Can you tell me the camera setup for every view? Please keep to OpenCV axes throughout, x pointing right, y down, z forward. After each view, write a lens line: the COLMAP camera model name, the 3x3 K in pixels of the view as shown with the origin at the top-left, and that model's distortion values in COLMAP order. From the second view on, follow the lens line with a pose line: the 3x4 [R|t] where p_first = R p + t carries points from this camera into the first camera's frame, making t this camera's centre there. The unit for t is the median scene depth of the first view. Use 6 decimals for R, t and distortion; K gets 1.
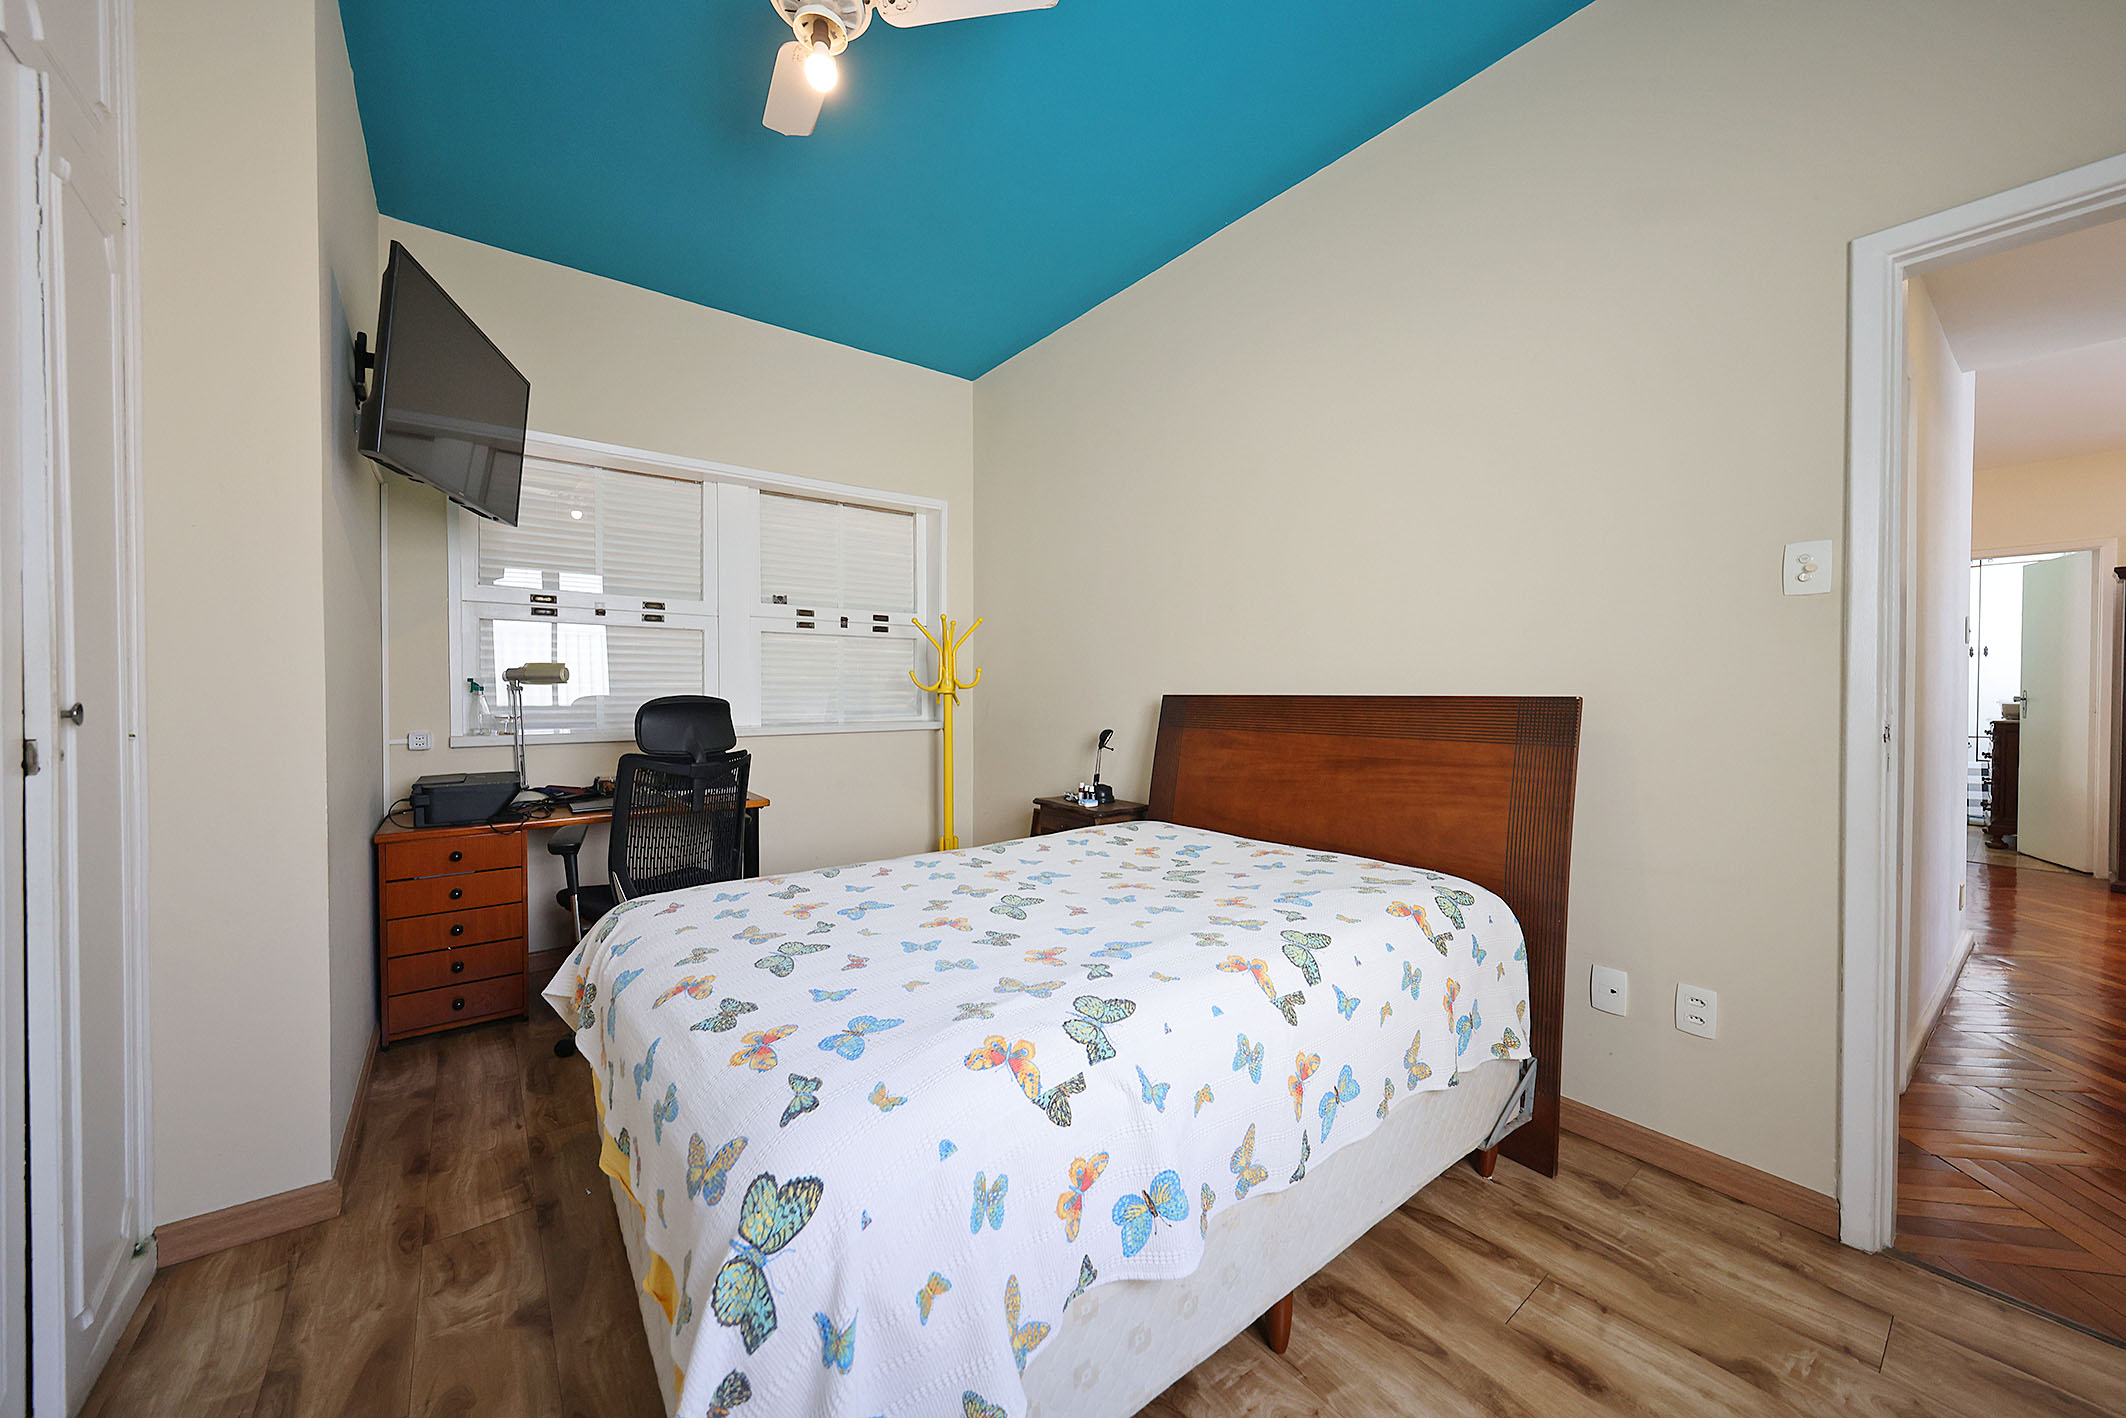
lens RADIAL K [[766.3, 0, 1063.2], [0, 766.3, 698.0], [0, 0, 1]] dist [0.000812, -0.000193]
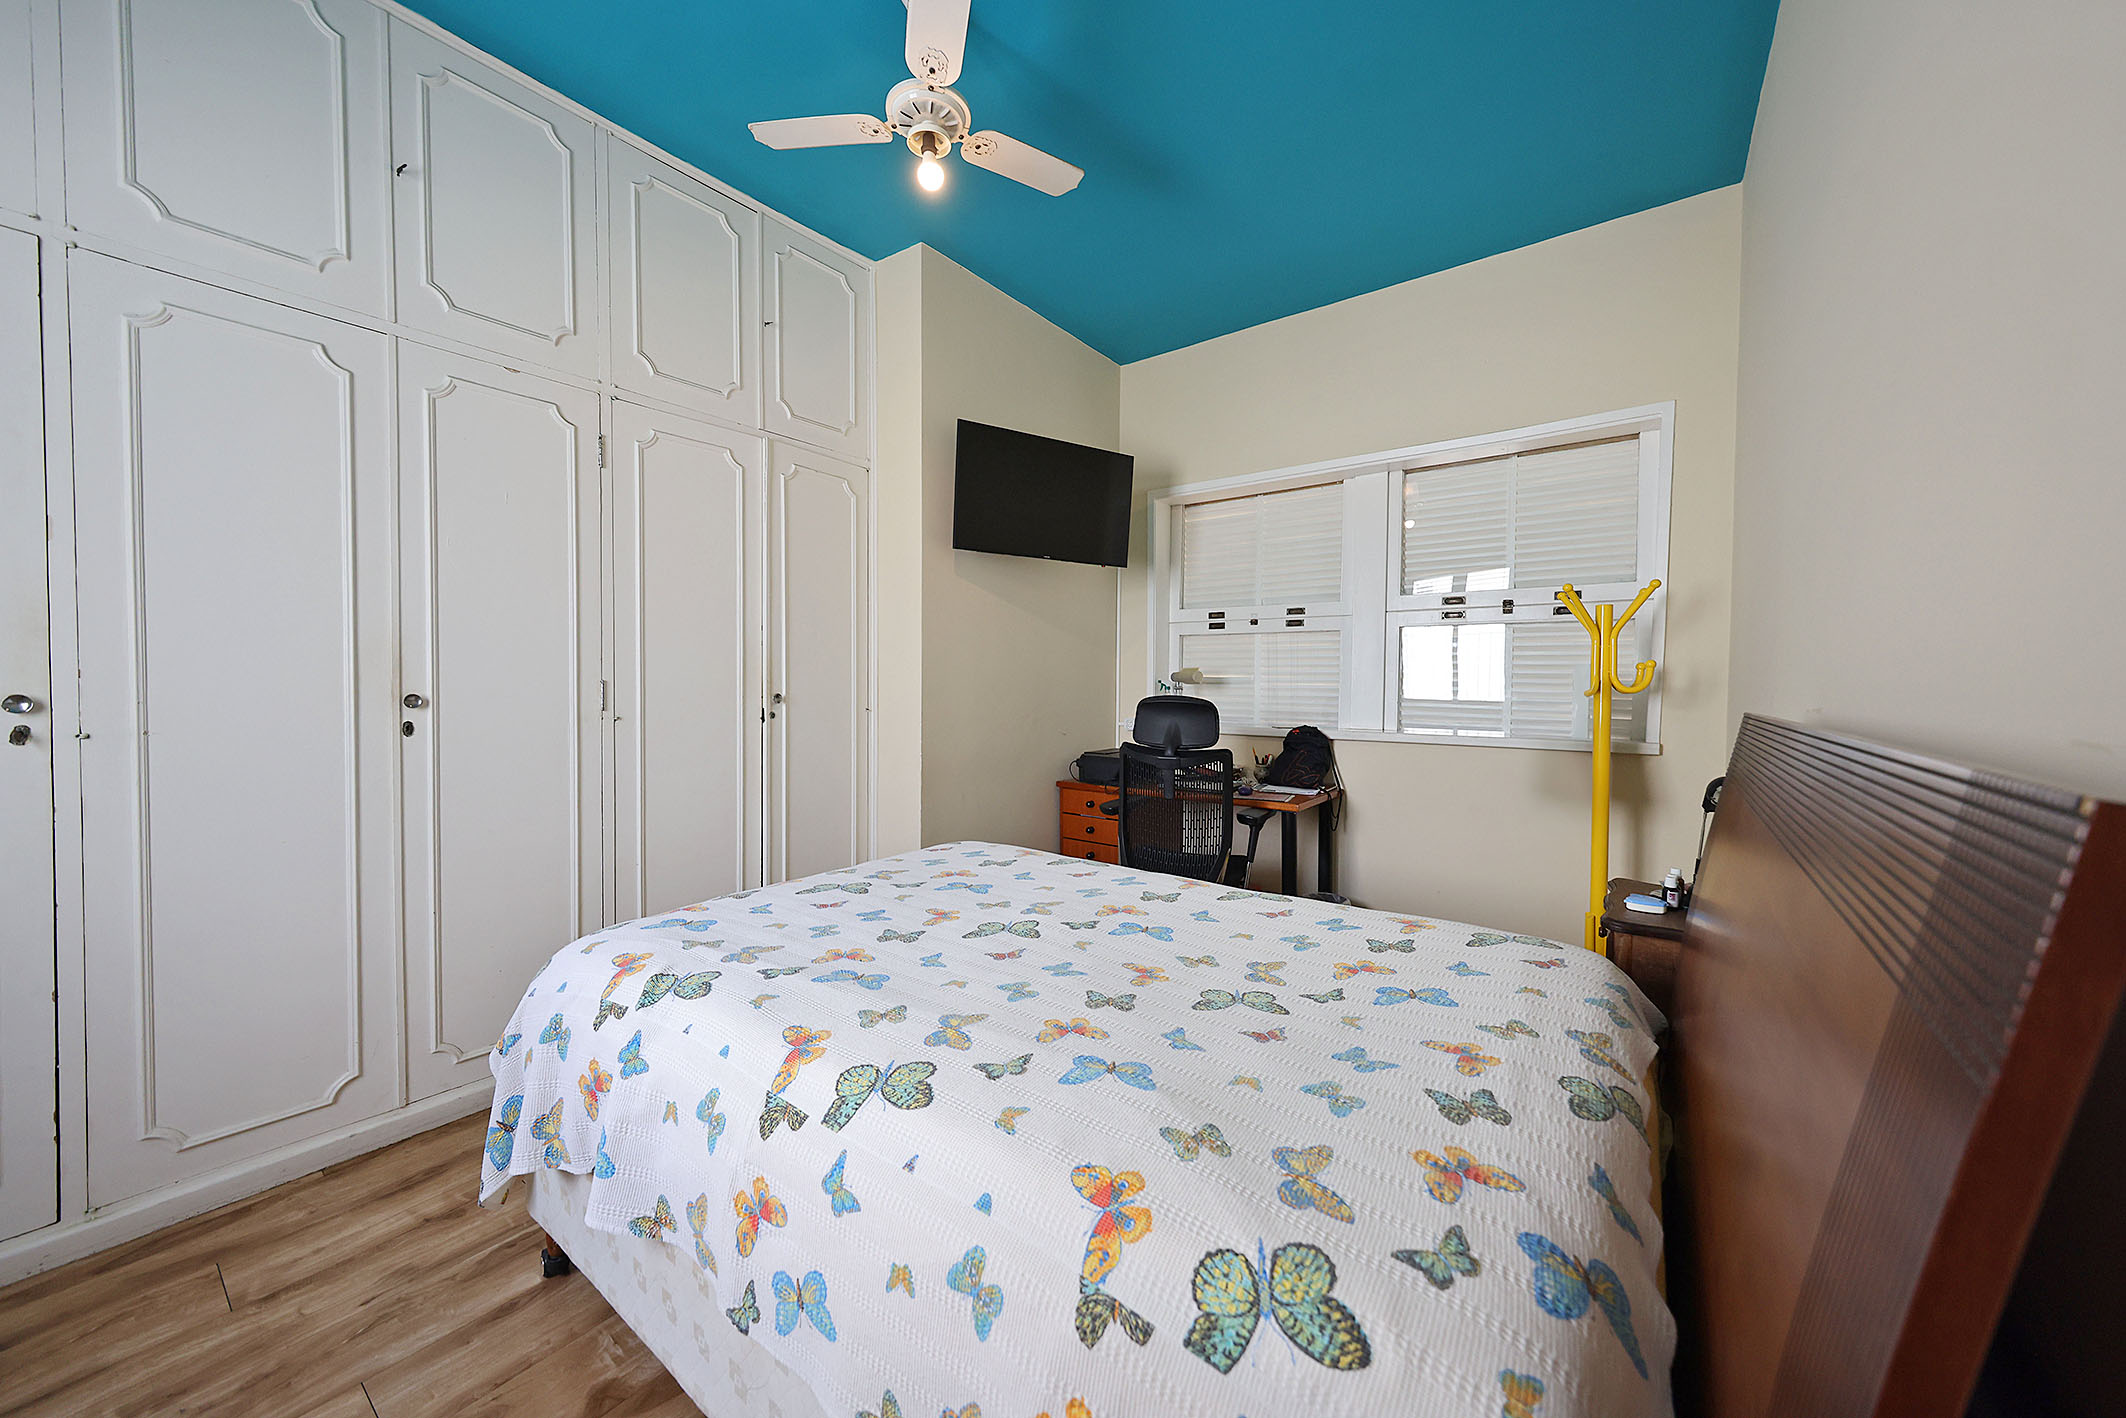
lens RADIAL K [[766.3, 0, 1062.5], [0, 766.3, 701.7], [0, 0, 1]] dist [0.000812, -0.000193]
pose [[0.257823, 0.027685, -0.965796, 0.605673], [-0.016420, 0.999571, 0.024270, -0.020340], [0.966053, 0.009601, 0.258167, 0.589952]]
